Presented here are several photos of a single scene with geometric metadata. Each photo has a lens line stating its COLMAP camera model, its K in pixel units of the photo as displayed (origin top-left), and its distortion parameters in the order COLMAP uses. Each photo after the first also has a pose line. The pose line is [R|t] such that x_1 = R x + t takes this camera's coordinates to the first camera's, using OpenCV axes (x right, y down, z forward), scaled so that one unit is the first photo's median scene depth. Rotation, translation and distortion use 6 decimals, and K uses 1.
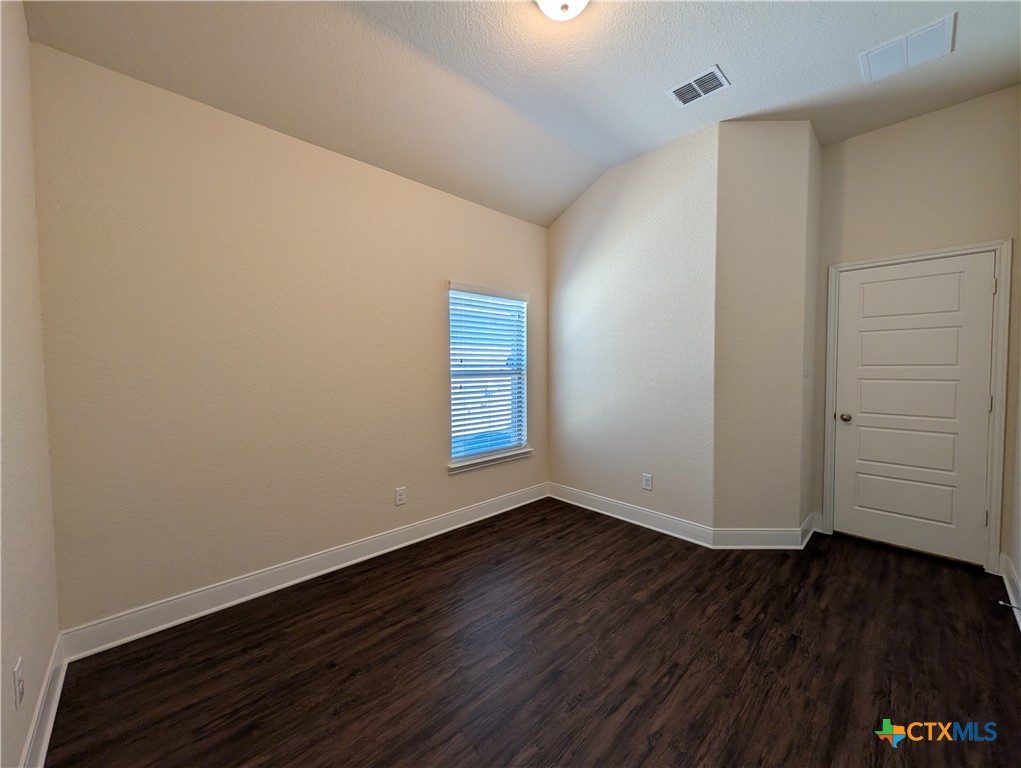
lens RADIAL K [[392.9, 0, 514.9], [0, 392.9, 379.6], [0, 0, 1]] dist [0.000394, 0.000355]
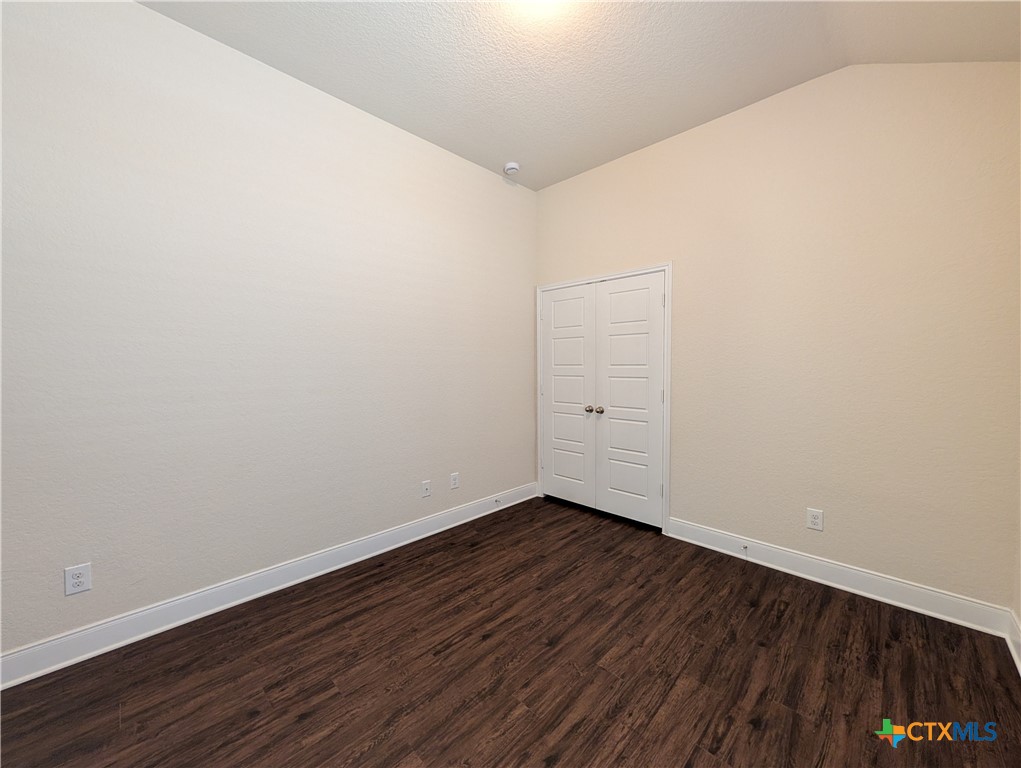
lens RADIAL K [[392.9, 0, 516.5], [0, 392.9, 381.5], [0, 0, 1]] dist [0.000394, 0.000355]
pose [[-0.999323, 0.004660, -0.036496, 0.221964], [0.001786, 0.996921, 0.078398, -0.063579], [0.036749, 0.078280, -0.996254, 1.867873]]
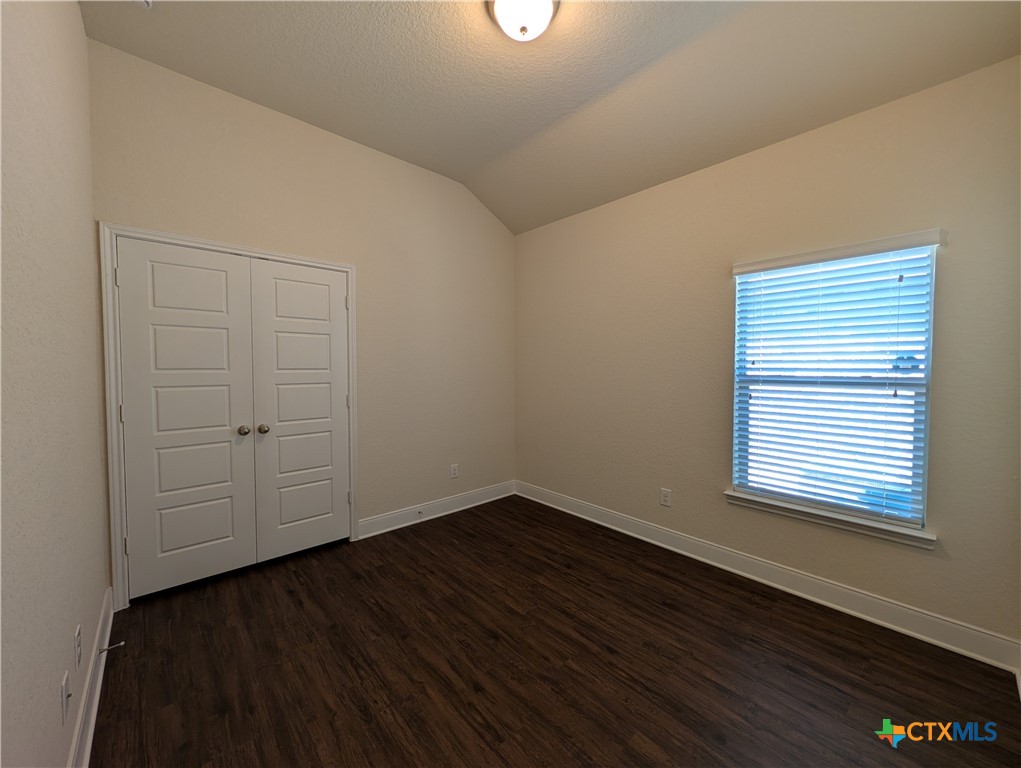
lens RADIAL K [[392.9, 0, 509.2], [0, 392.9, 379.0], [0, 0, 1]] dist [0.000394, 0.000355]
pose [[-0.030637, 0.032376, -0.999006, 1.127053], [-0.038834, 0.998682, 0.033556, -0.041062], [0.998776, 0.039823, -0.029340, 0.956216]]
